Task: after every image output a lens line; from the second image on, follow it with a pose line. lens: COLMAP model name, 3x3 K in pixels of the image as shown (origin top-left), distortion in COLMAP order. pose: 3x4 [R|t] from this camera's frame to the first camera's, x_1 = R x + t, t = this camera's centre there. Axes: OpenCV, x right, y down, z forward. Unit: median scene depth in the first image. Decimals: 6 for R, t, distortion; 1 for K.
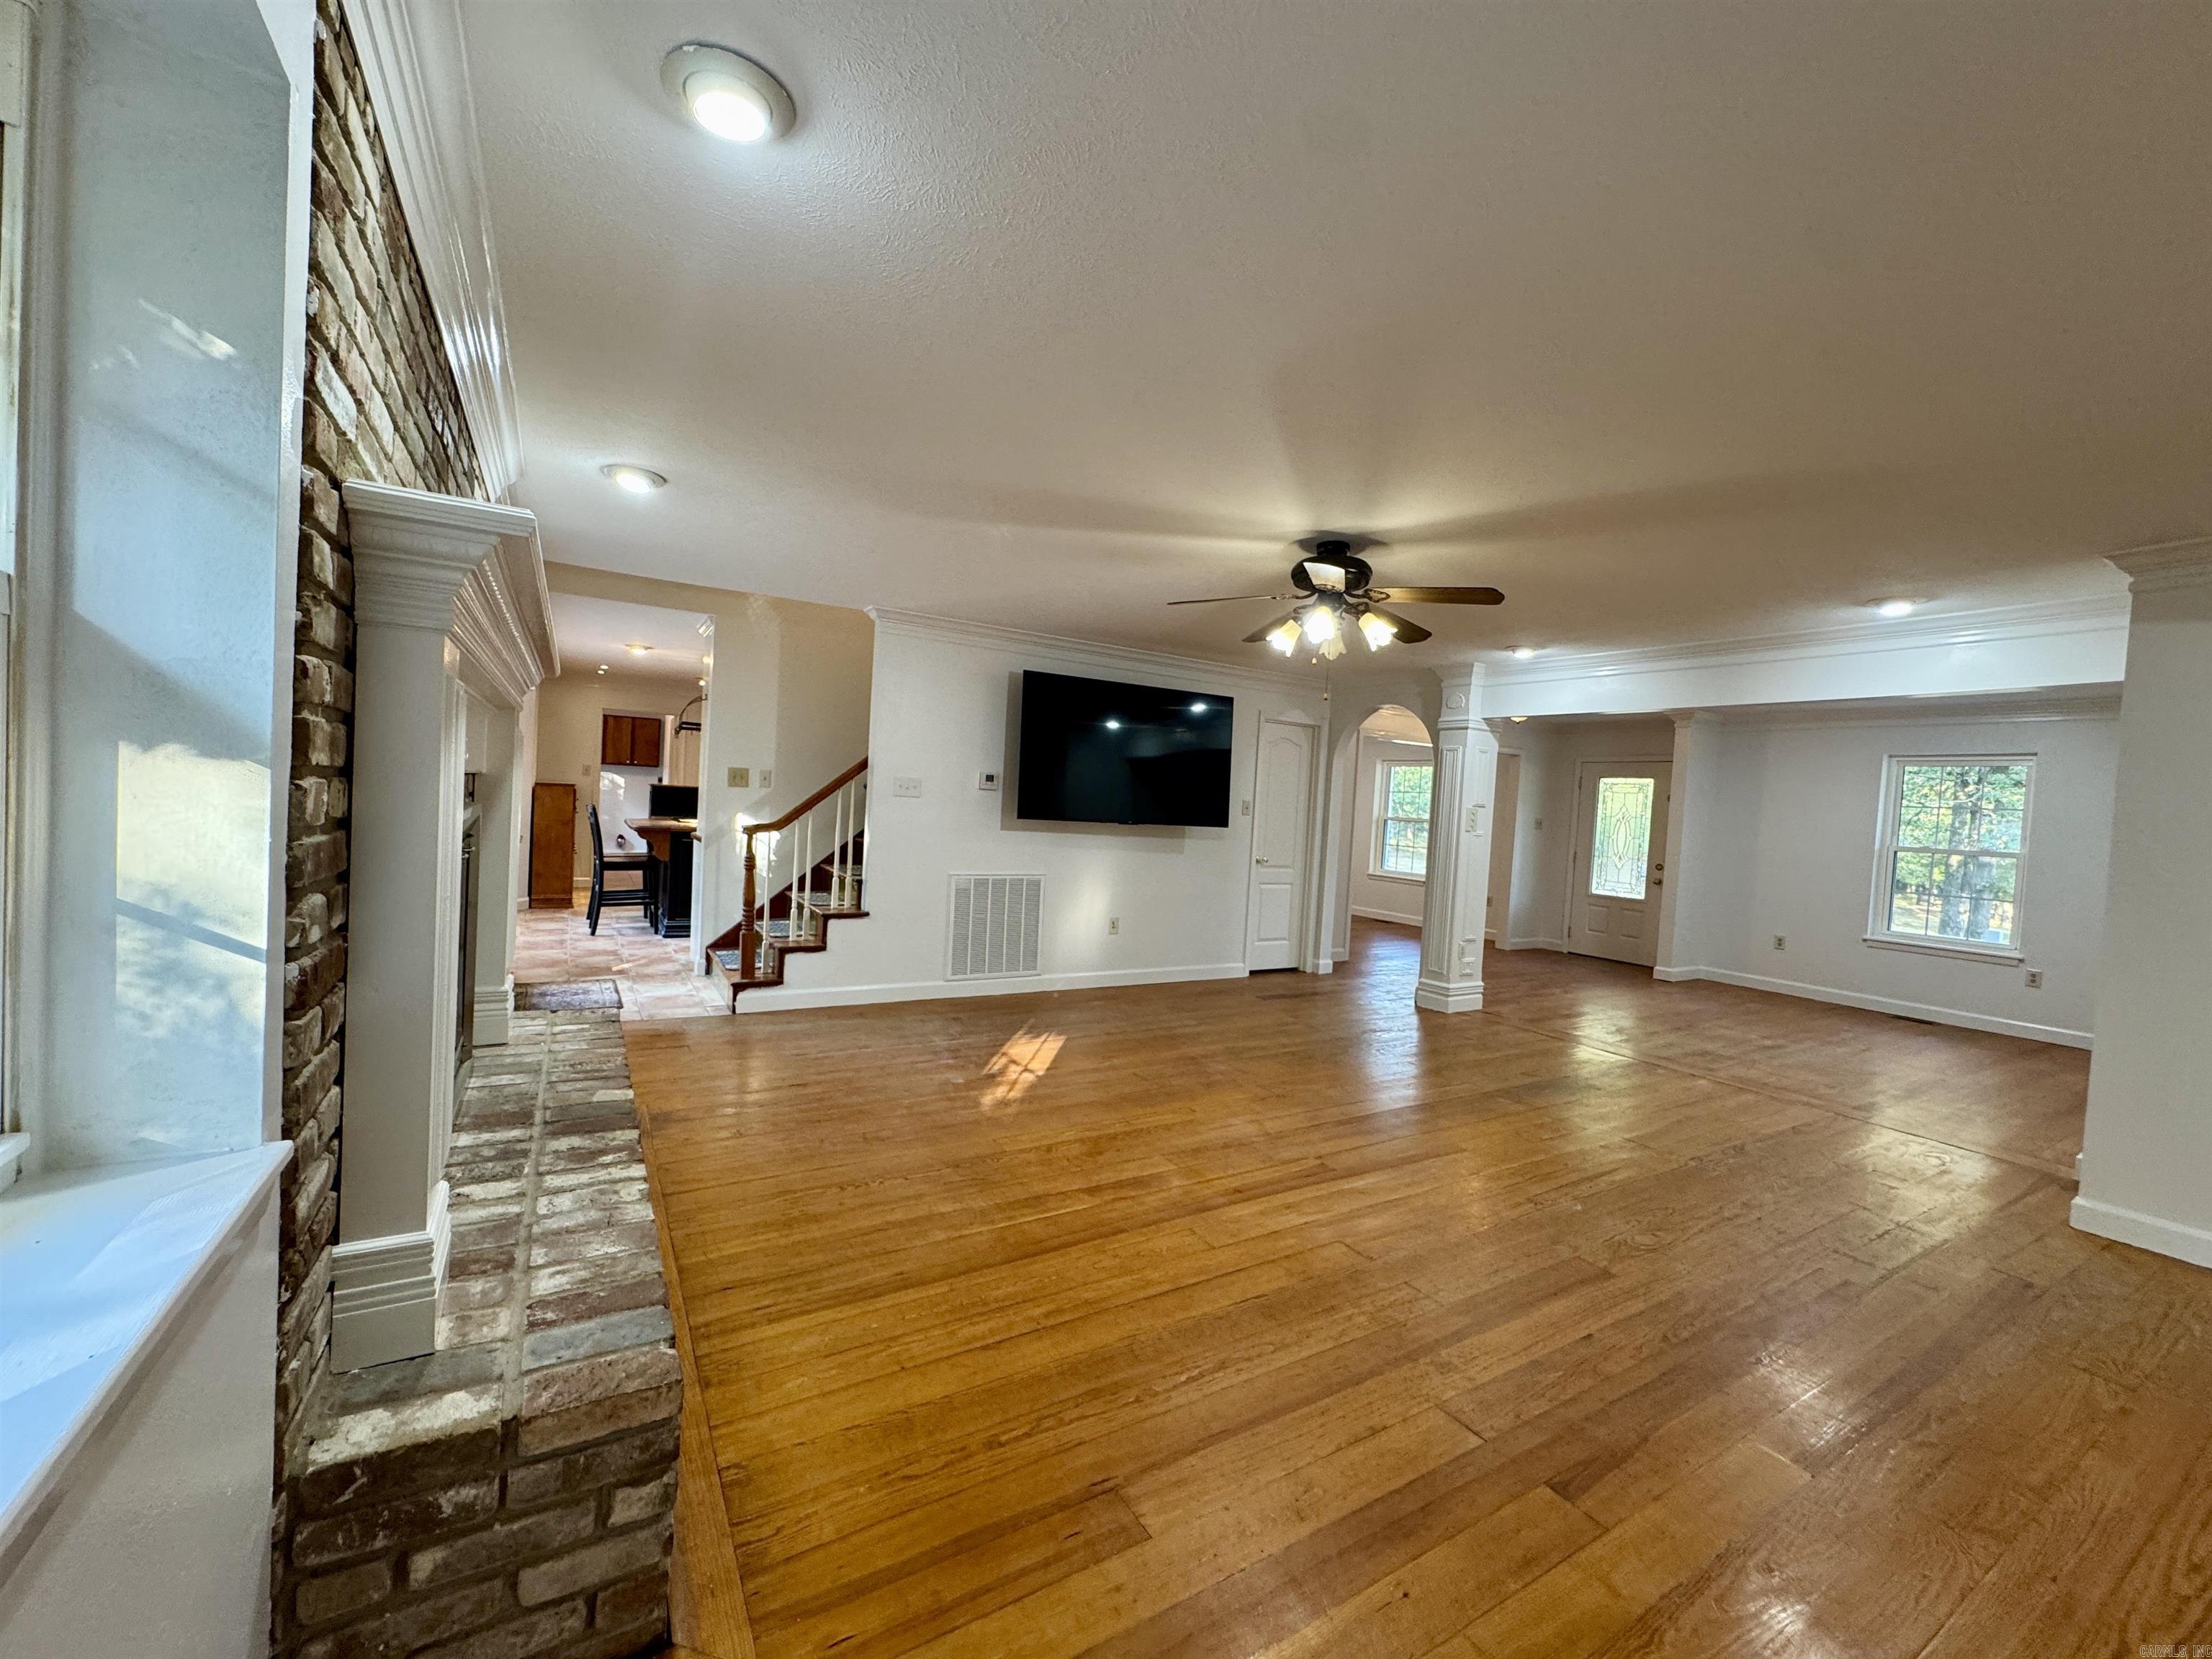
lens RADIAL K [[882.4, 0, 1108.5], [0, 882.4, 832.4], [0, 0, 1]] dist [-0.004268, -0.000666]
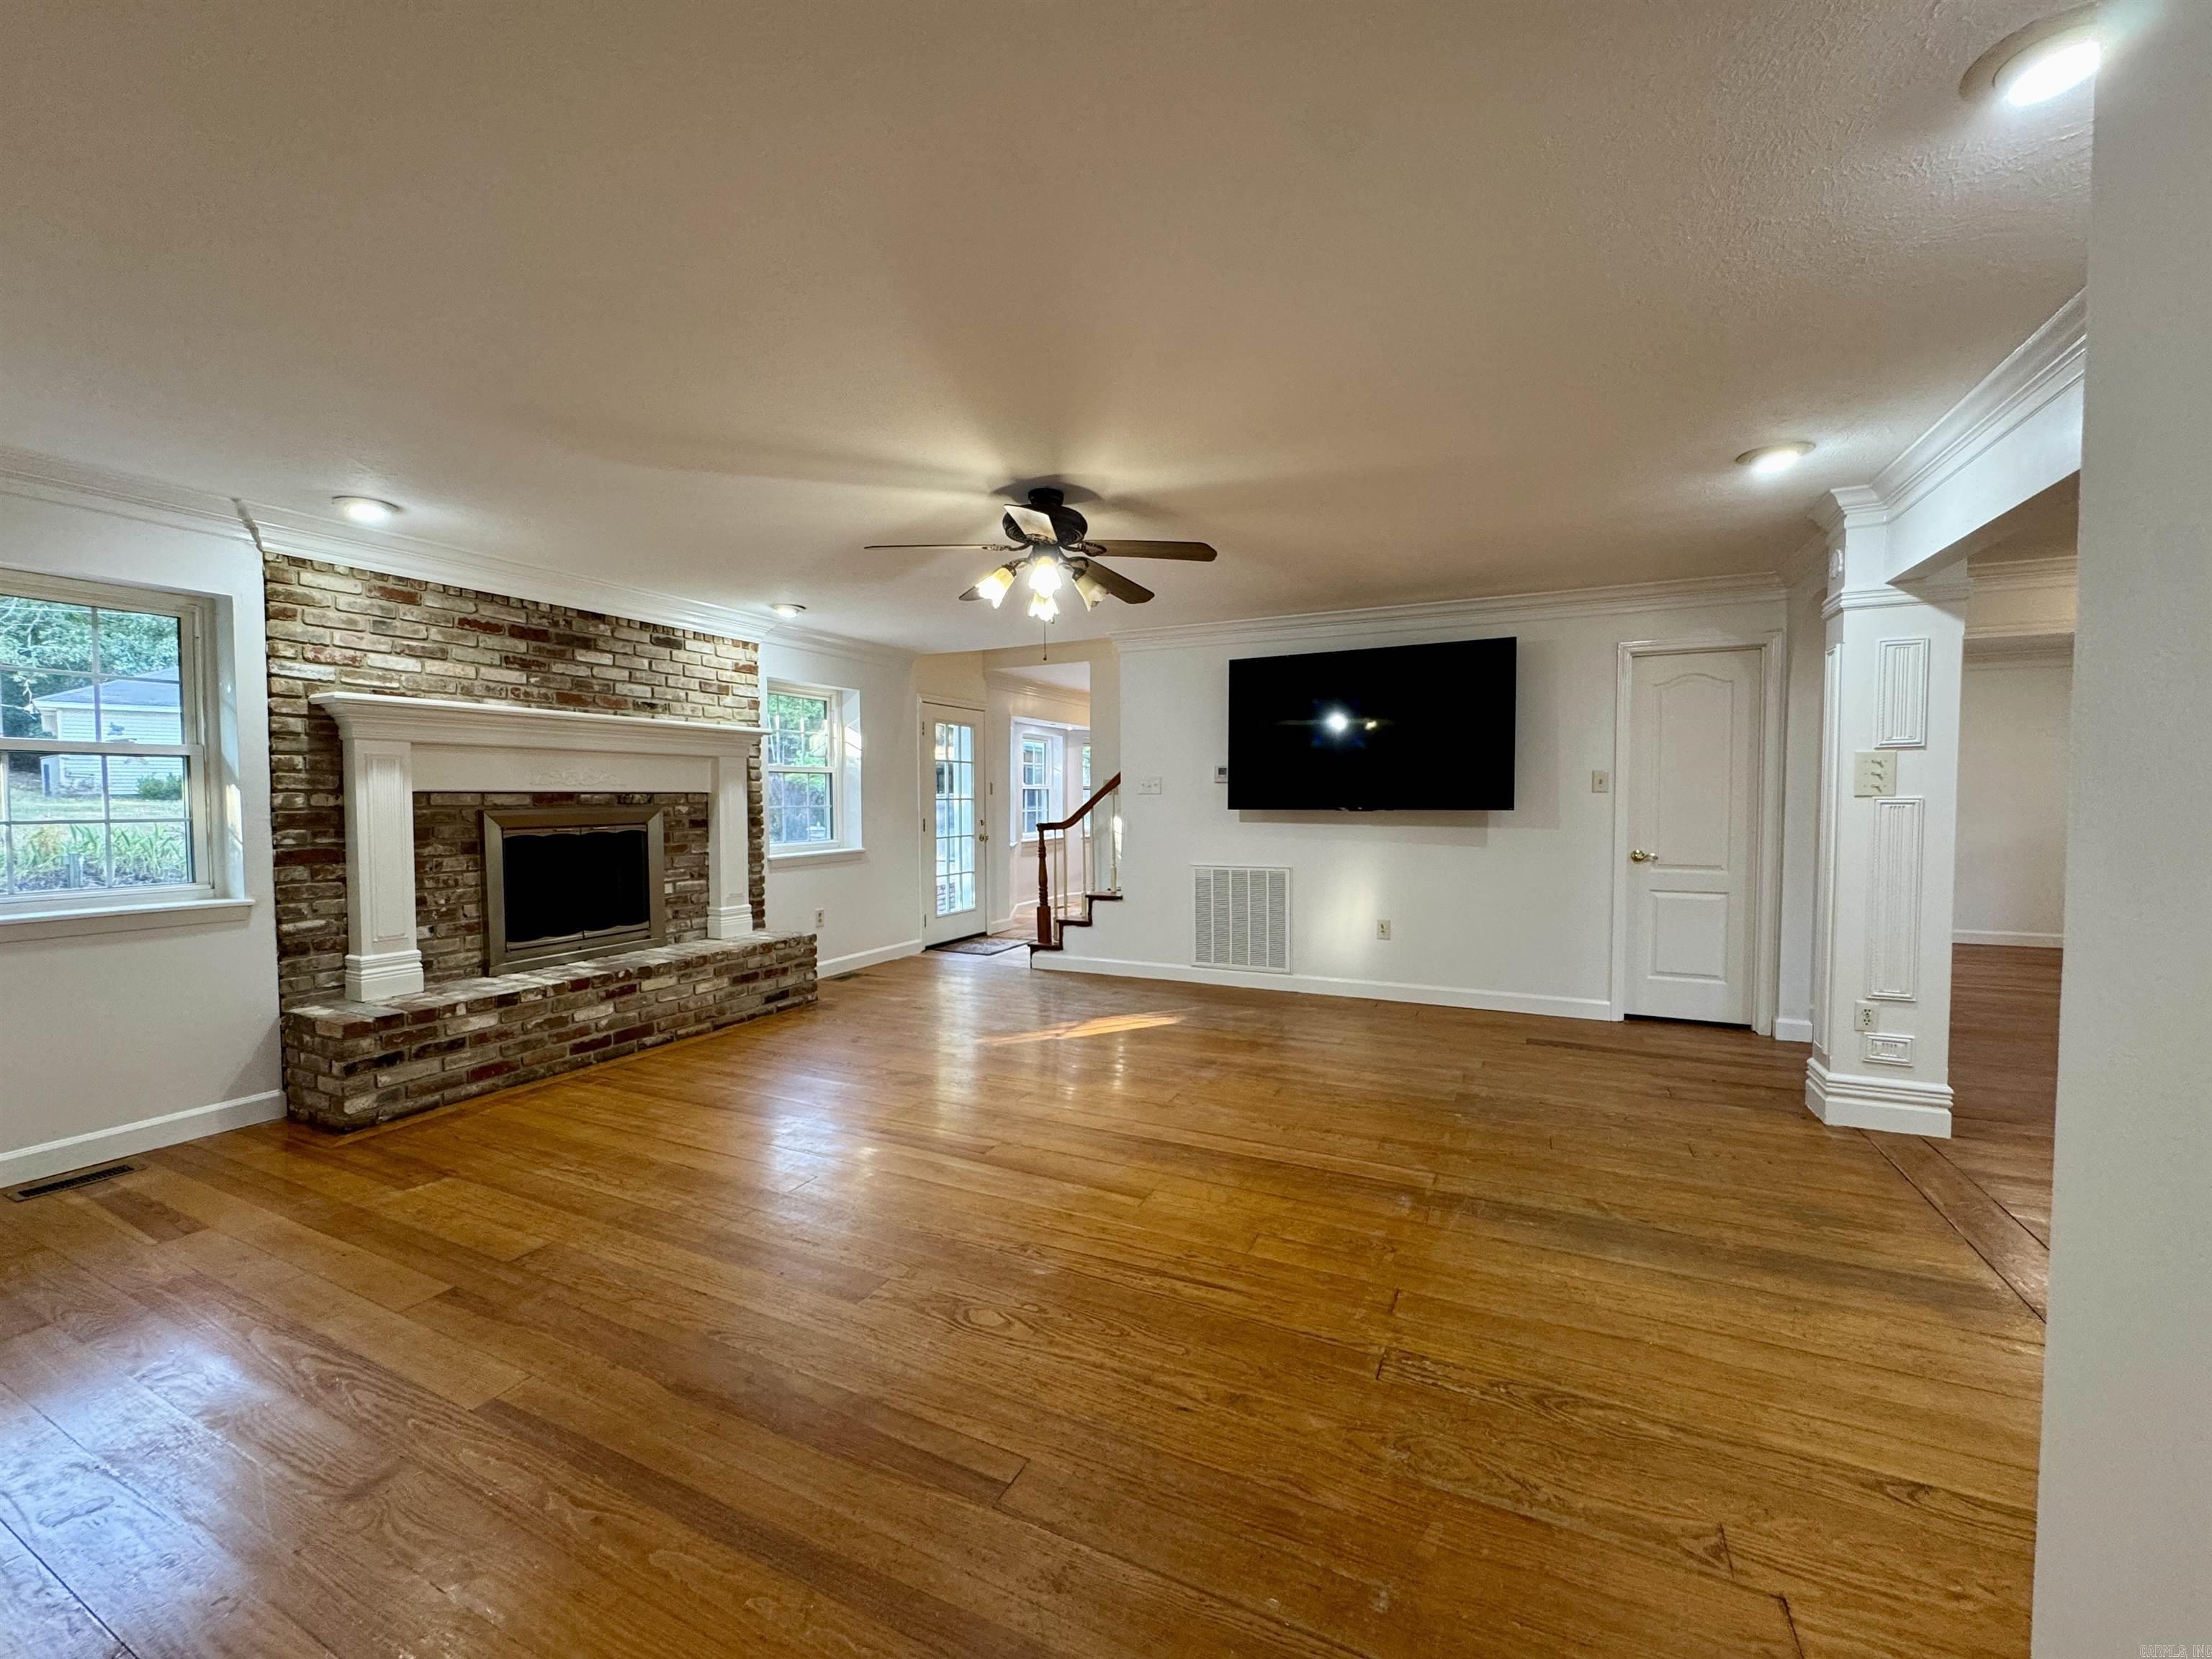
lens RADIAL K [[882.4, 0, 1108.9], [0, 882.4, 832.3], [0, 0, 1]] dist [-0.004268, -0.000666]
pose [[0.545571, -0.024883, -0.837695, 0.650834], [0.006451, 0.999654, -0.025493, 0.034353], [0.838040, 0.008504, 0.545542, 0.336635]]
